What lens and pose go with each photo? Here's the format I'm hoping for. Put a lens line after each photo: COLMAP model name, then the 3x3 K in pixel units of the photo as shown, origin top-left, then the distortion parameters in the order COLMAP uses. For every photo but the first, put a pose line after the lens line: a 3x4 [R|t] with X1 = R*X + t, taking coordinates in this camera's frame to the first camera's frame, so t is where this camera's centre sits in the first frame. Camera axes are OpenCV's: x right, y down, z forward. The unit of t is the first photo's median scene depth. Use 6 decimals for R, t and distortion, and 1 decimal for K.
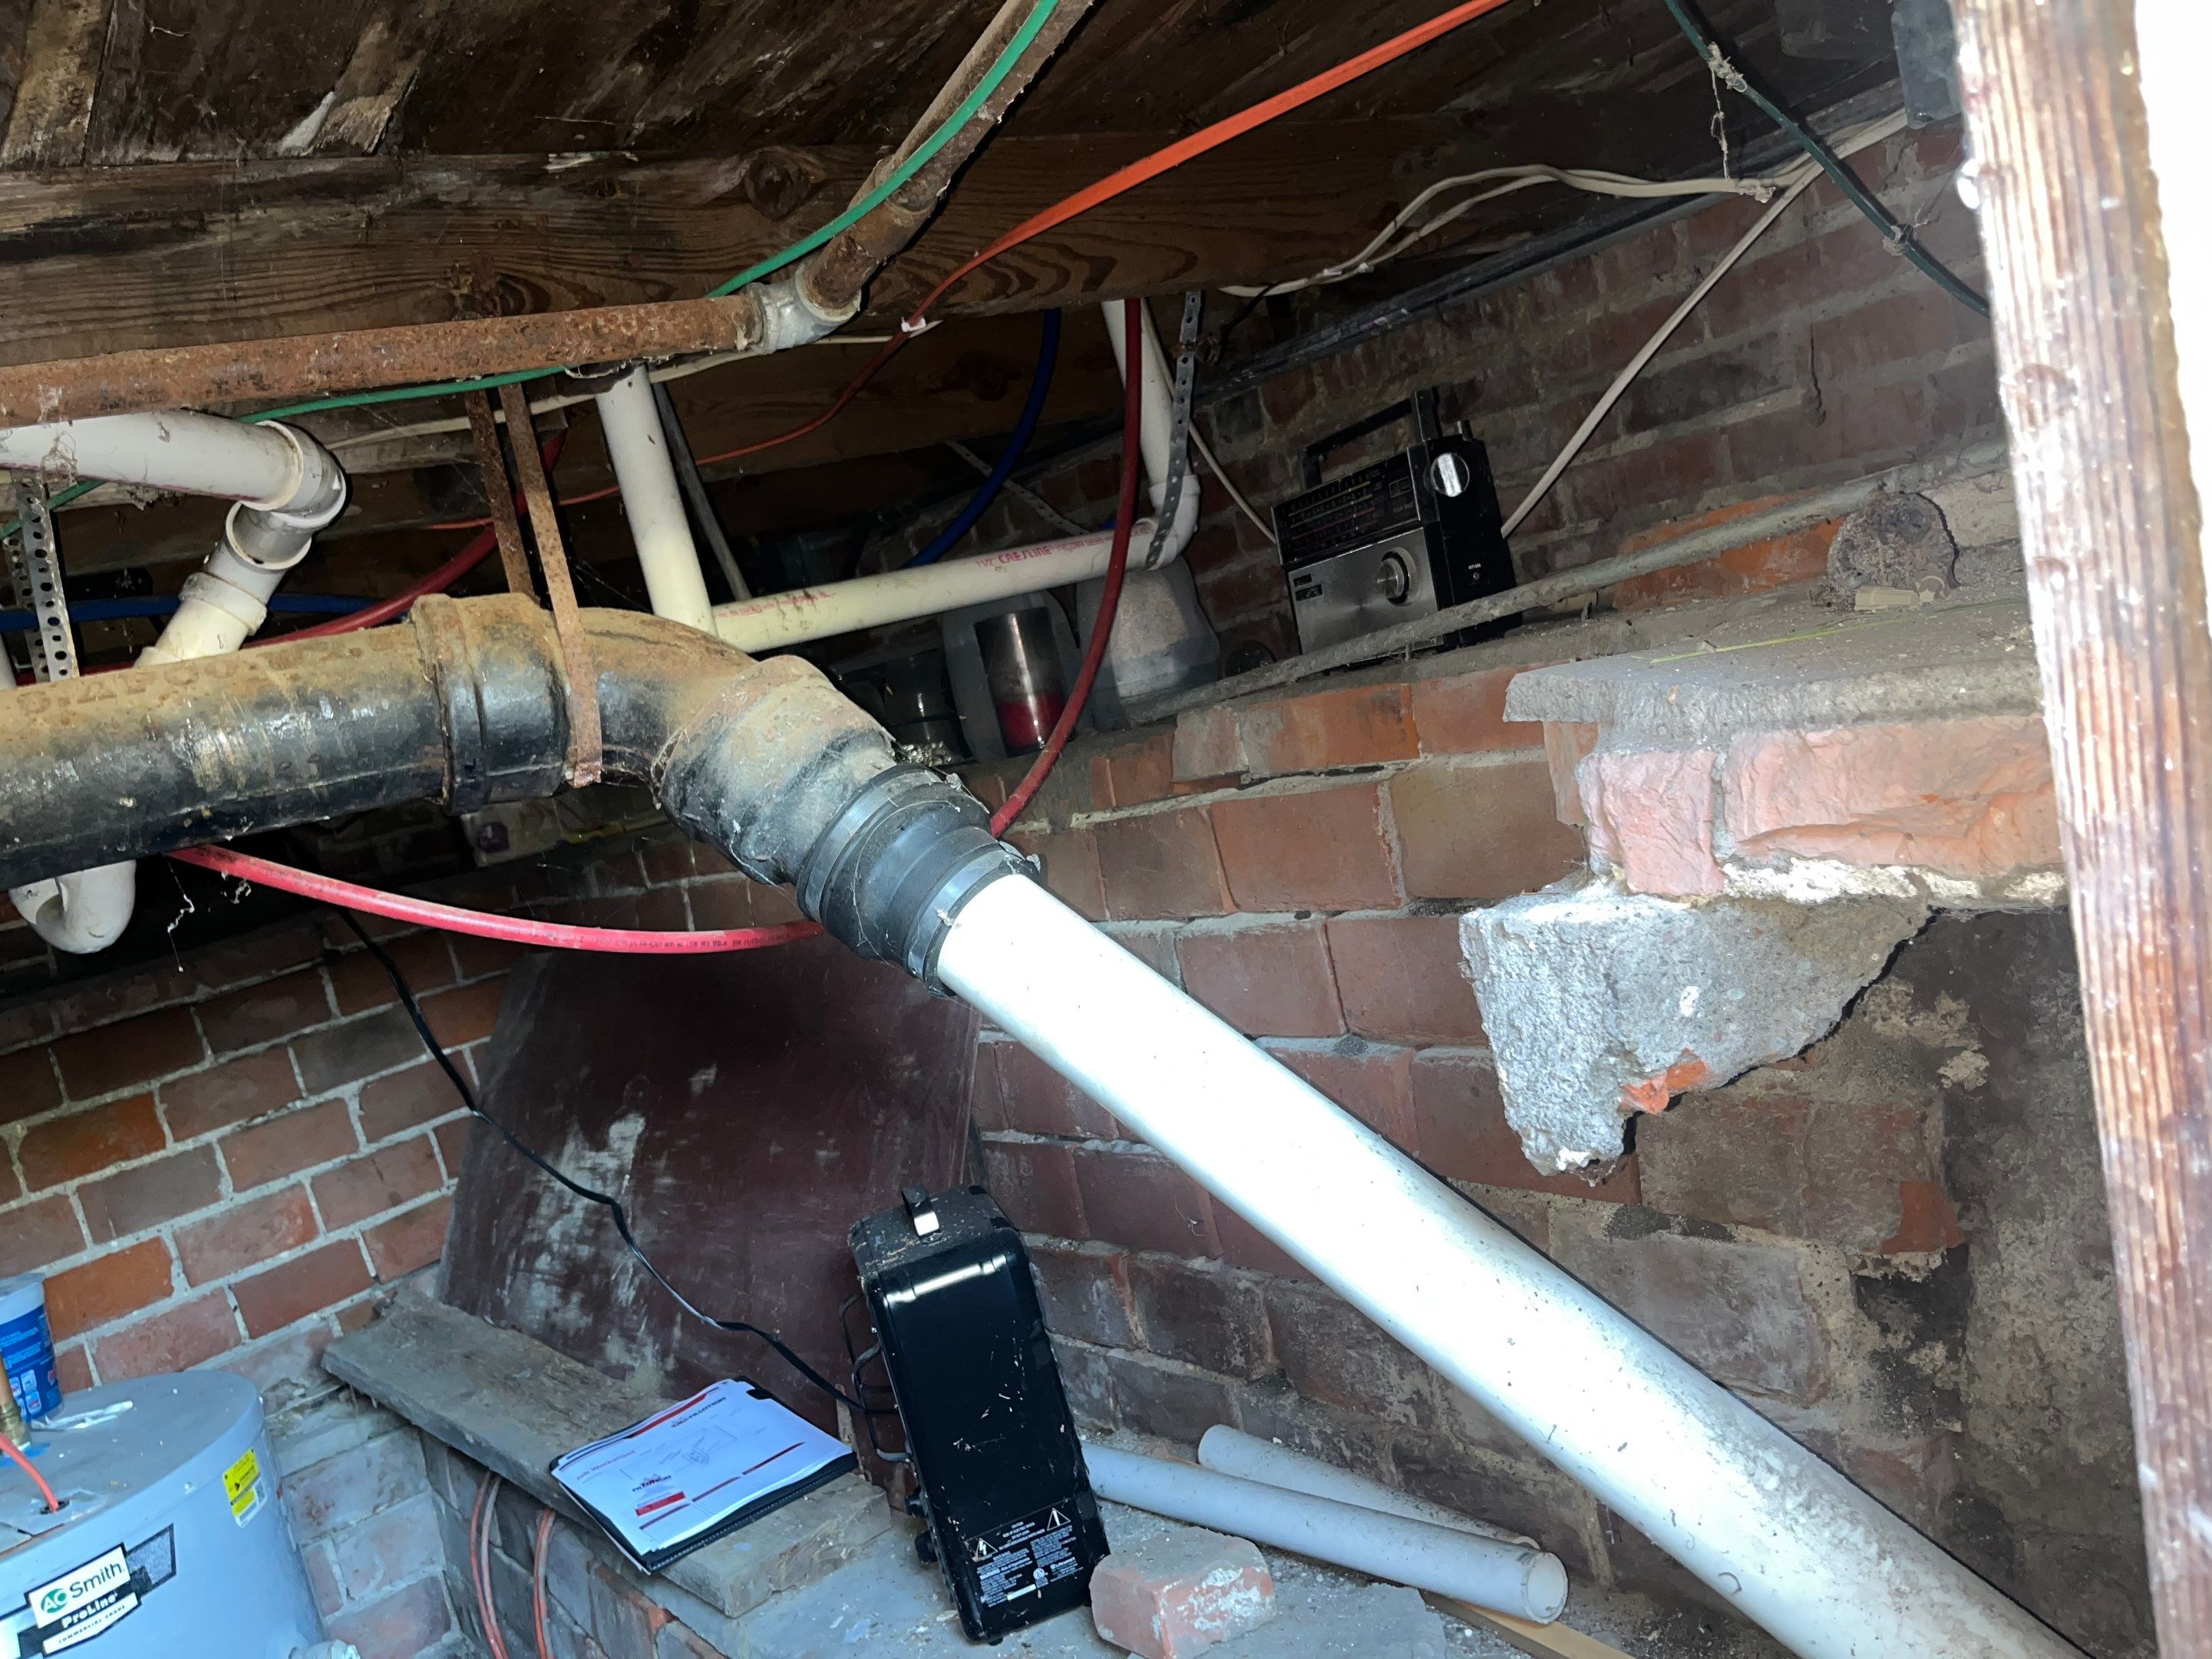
lens RADIAL K [[1691.0, 0, 1116.8], [0, 1691.0, 840.6], [0, 0, 1]] dist [0.047205, -0.069275]
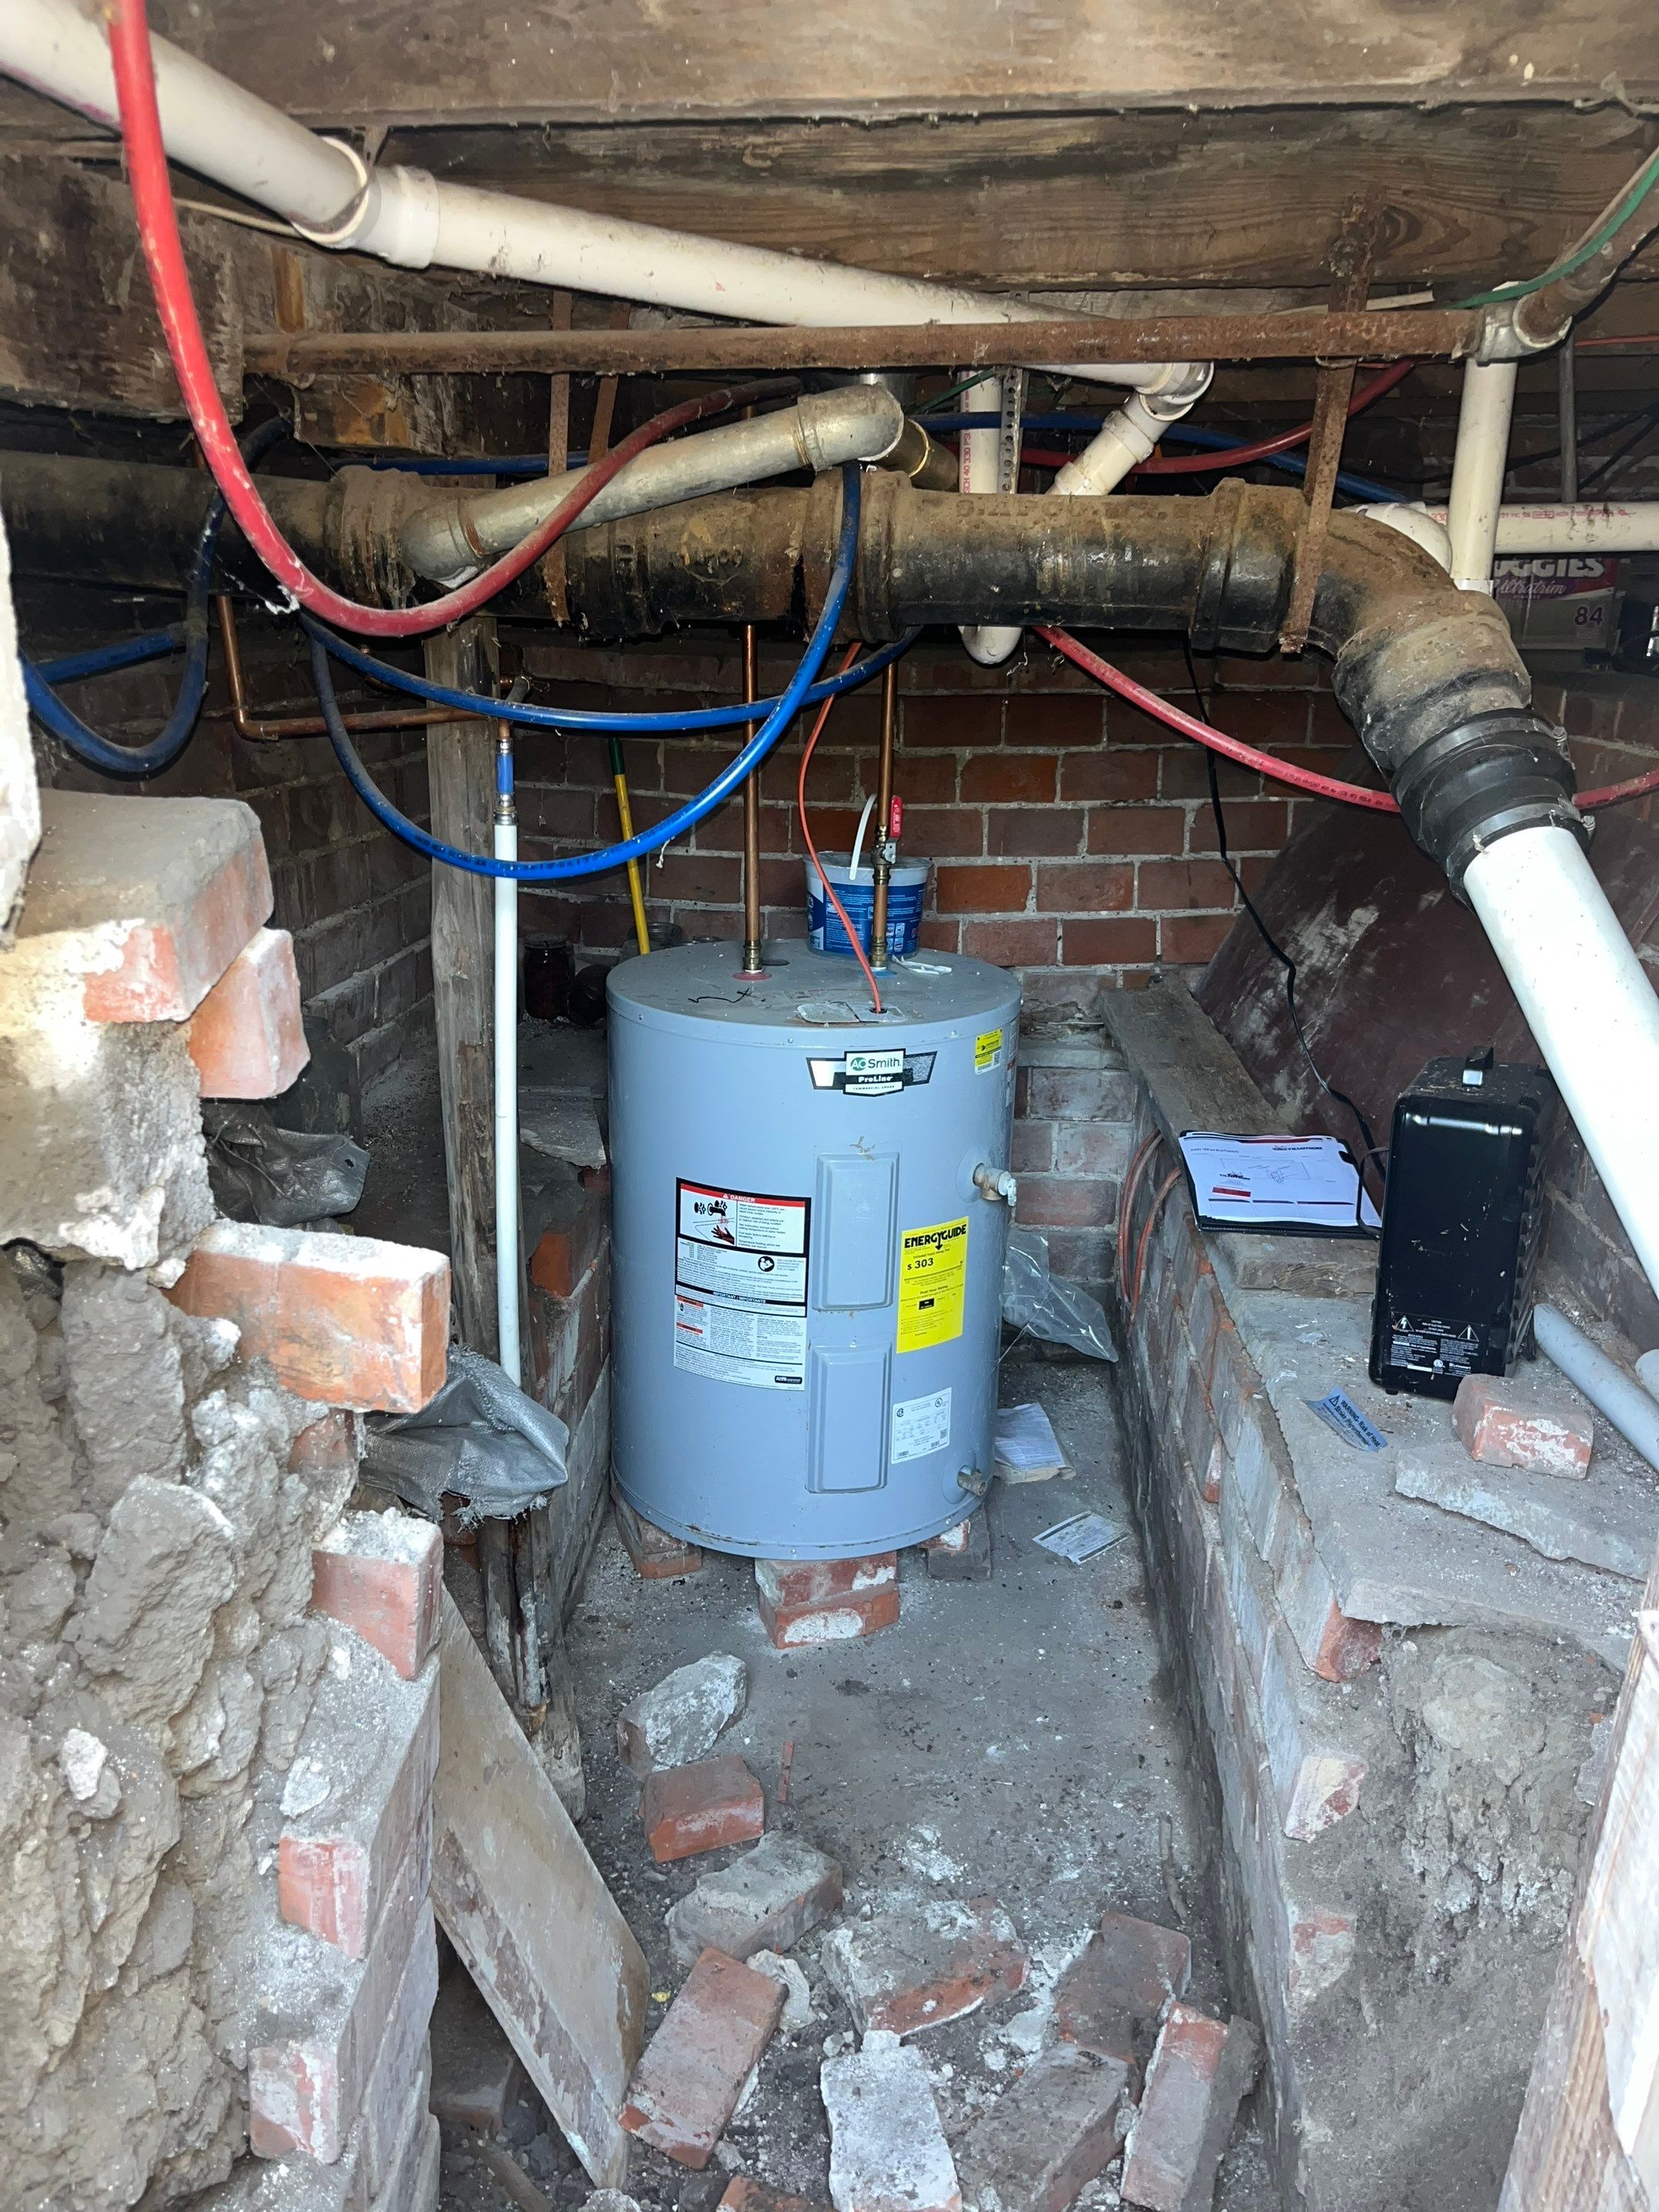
lens RADIAL K [[1691.2, 0, 829.5], [0, 1691.2, 1106.0], [0, 0, 1]] dist [0.047205, -0.069275]
pose [[0.722278, 0.422724, -0.547375, 0.222985], [-0.243535, 0.896222, 0.370778, -0.089440], [0.647306, -0.134500, 0.750269, -0.194223]]
